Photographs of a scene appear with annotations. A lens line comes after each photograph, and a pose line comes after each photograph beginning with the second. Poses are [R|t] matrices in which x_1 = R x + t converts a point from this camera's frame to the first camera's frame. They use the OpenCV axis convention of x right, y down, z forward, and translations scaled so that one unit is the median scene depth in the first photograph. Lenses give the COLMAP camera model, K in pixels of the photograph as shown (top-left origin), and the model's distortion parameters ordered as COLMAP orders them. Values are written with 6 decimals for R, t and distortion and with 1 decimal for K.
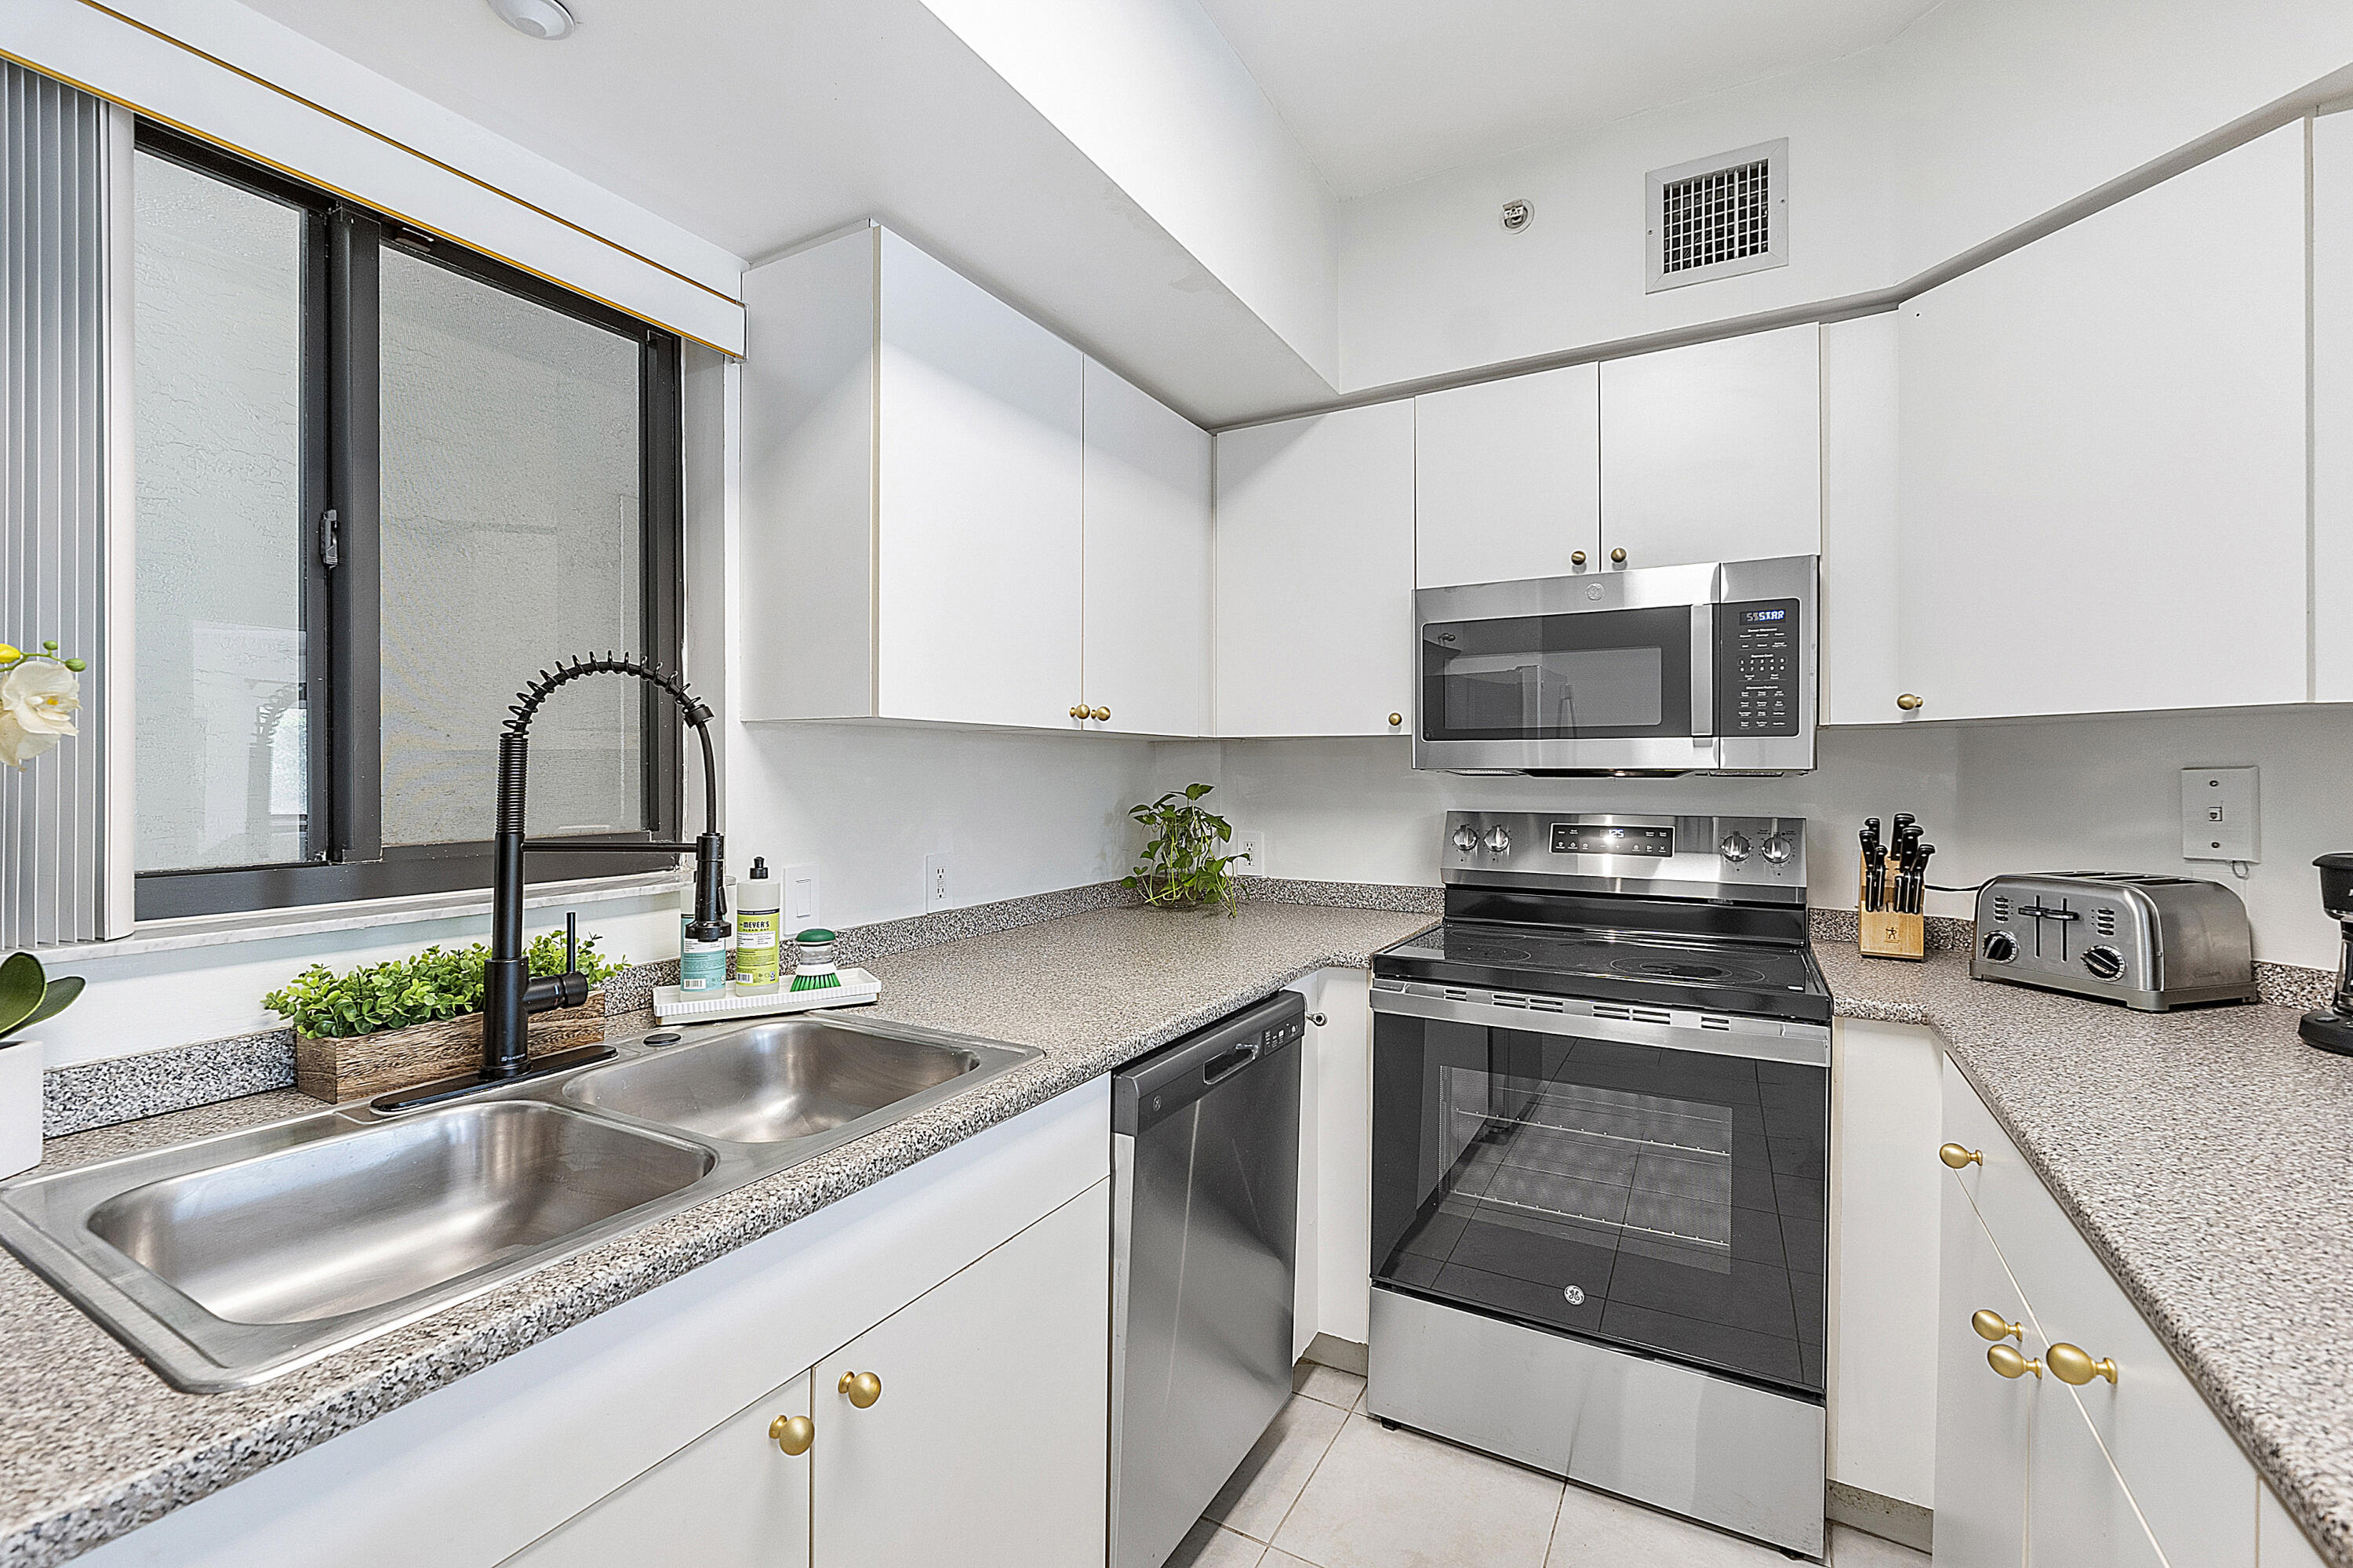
lens RADIAL K [[1003.1, 0, 1171.0], [0, 1003.1, 770.8], [0, 0, 1]] dist [-0.005396, -0.000952]
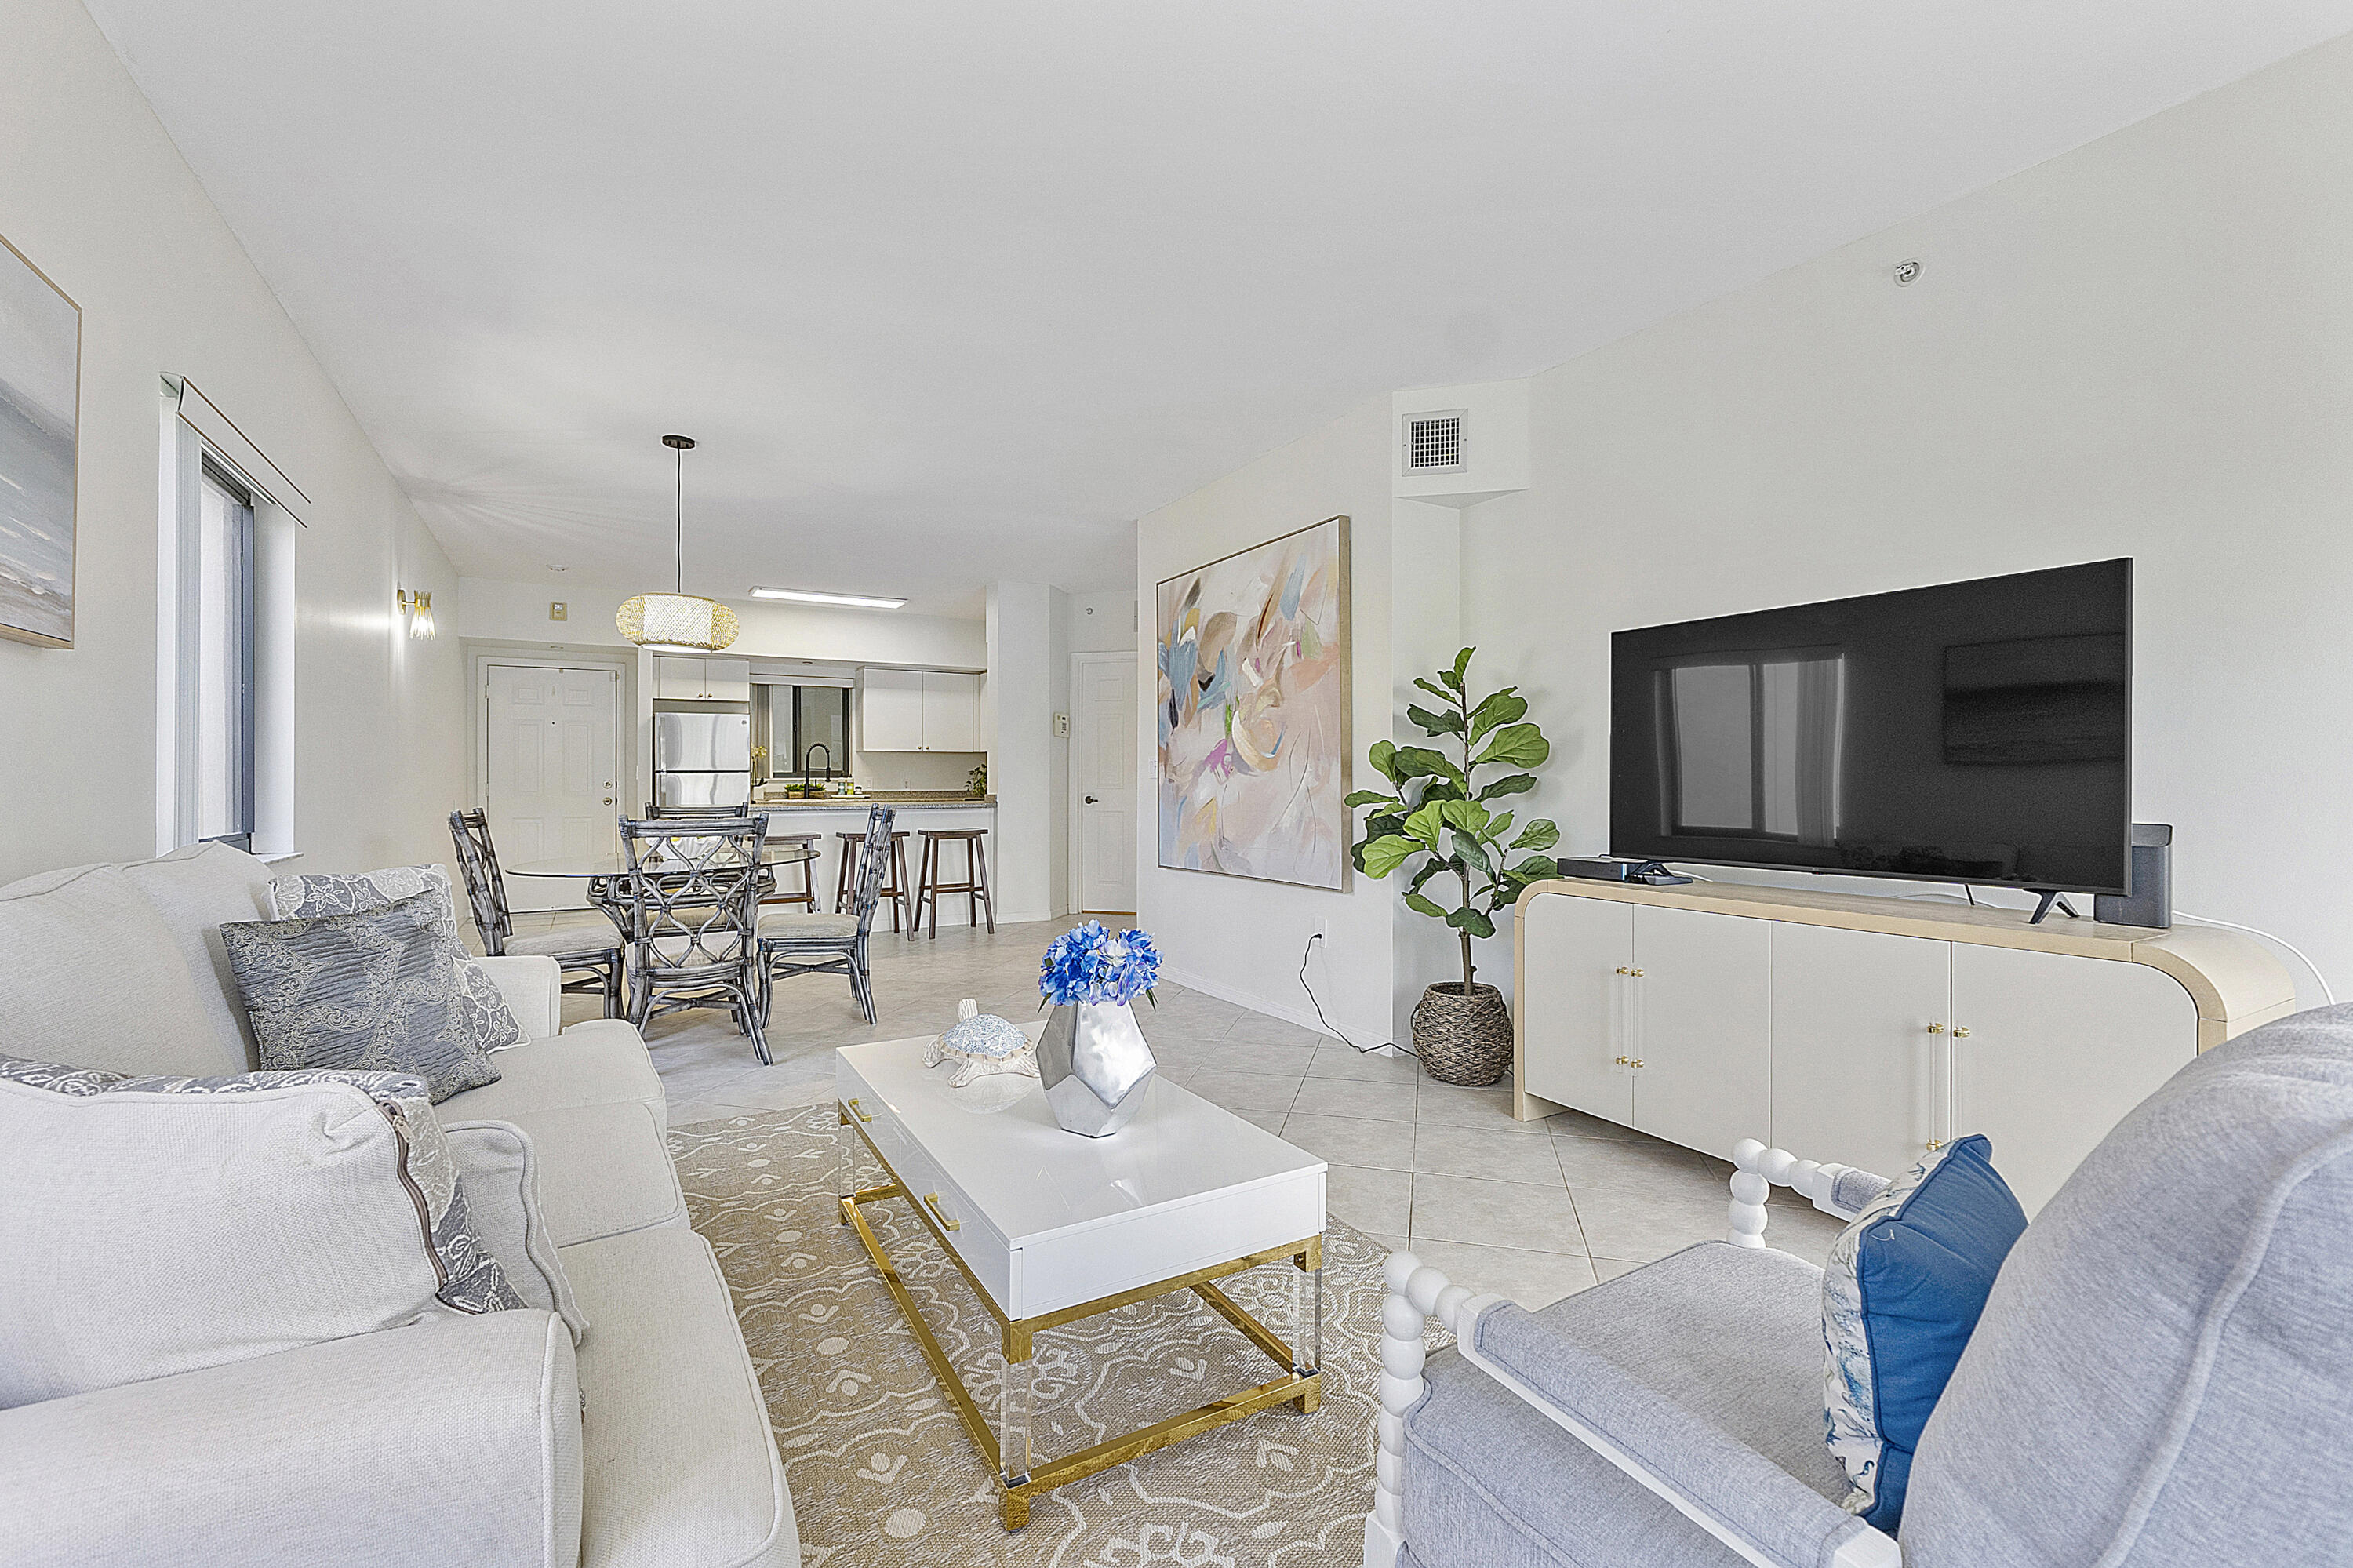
lens RADIAL K [[1003.1, 0, 1180.7], [0, 1003.1, 767.3], [0, 0, 1]] dist [-0.005396, -0.000952]
pose [[0.864613, -0.008555, -0.502365, 3.570912], [0.003774, 0.999937, -0.010533, 0.094370], [0.502424, 0.007211, 0.864591, -2.647772]]
